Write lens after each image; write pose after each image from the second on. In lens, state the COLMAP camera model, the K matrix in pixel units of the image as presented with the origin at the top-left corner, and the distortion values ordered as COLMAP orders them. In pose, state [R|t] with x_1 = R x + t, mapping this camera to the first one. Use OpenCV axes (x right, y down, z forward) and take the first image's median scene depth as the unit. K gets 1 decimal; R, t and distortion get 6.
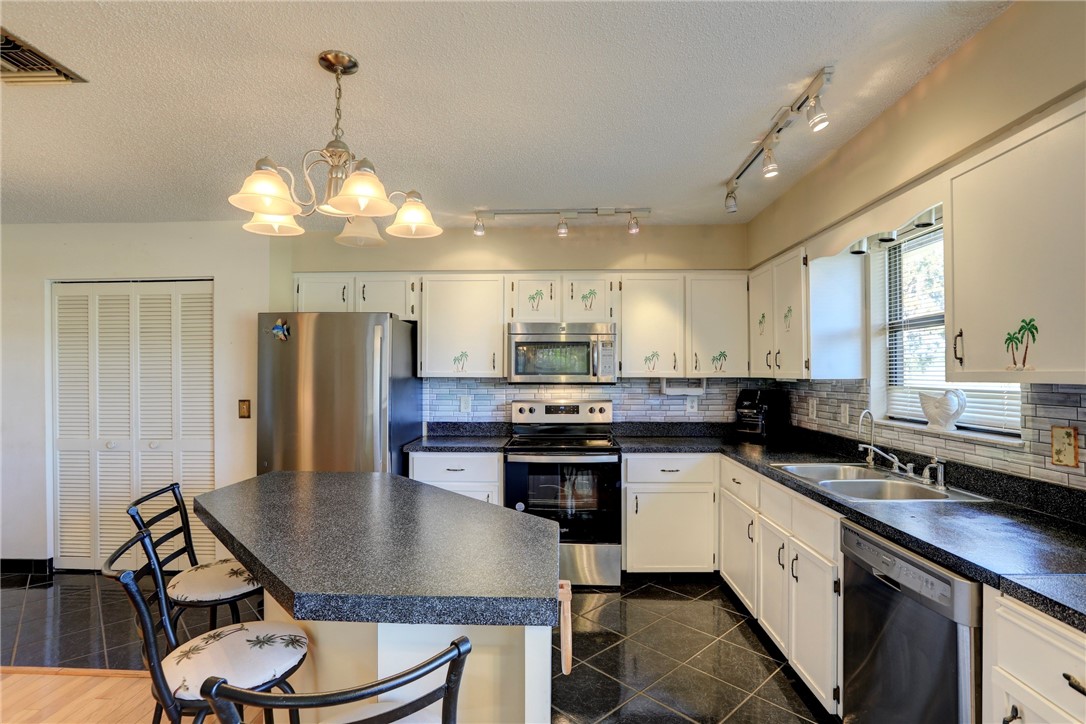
lens RADIAL K [[526.6, 0, 544.4], [0, 526.6, 370.6], [0, 0, 1]] dist [-0.055582, 0.038381]
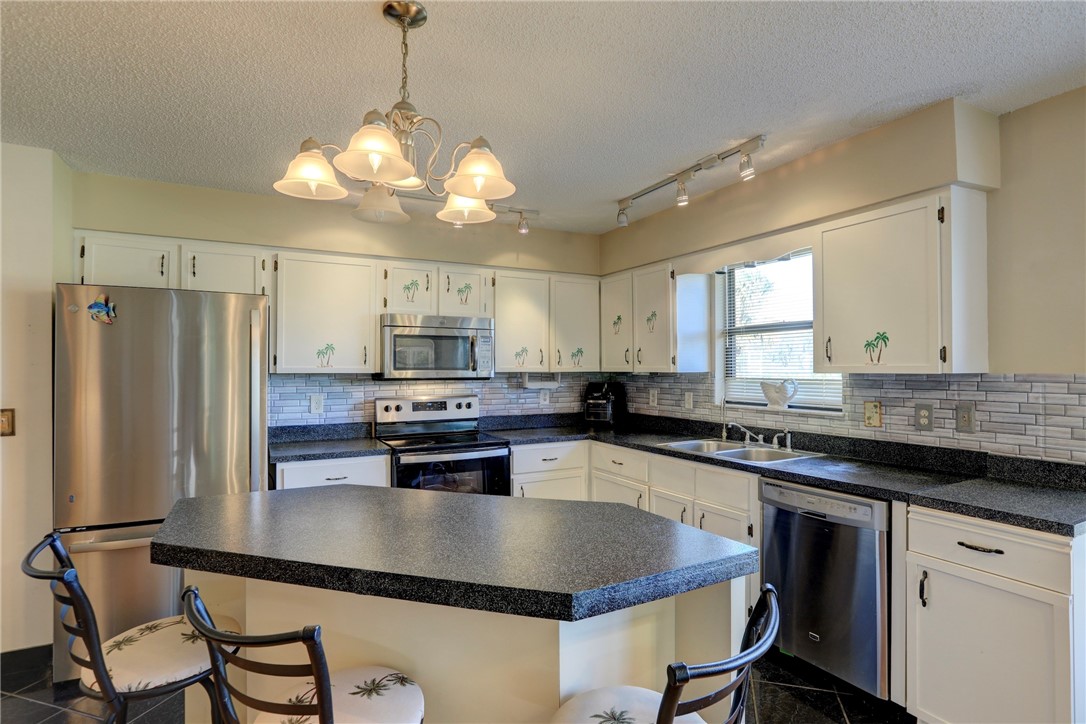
lens RADIAL K [[553.8, 0, 540.0], [0, 553.8, 367.0], [0, 0, 1]] dist [-0.012155, 0.000582]
pose [[0.868565, -0.001201, 0.495574, -0.329043], [0.000169, 0.999998, 0.002126, 0.000681], [-0.495576, -0.001762, 0.868563, 0.028947]]
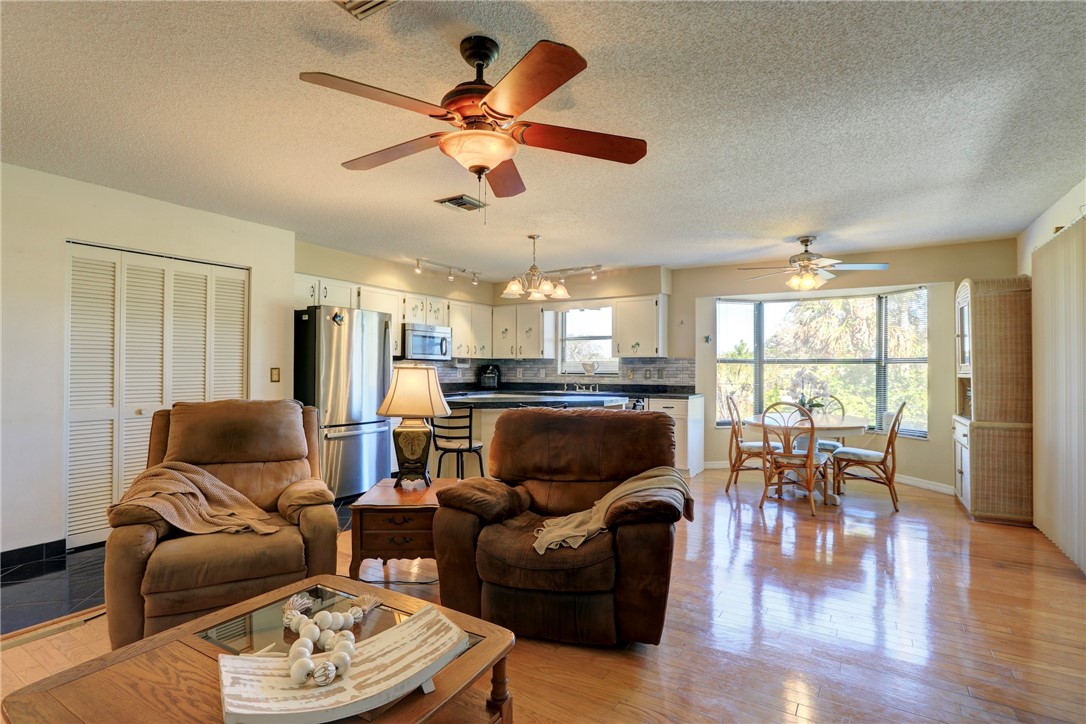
lens RADIAL K [[544.3, 0, 543.0], [0, 544.3, 362.0], [0, 0, 1]] dist [0.000362, 0.000272]
pose [[0.499649, 0.014439, 0.866108, -1.412975], [-0.007724, 0.999896, -0.012214, 0.052919], [-0.866194, -0.000587, 0.499708, -0.240546]]
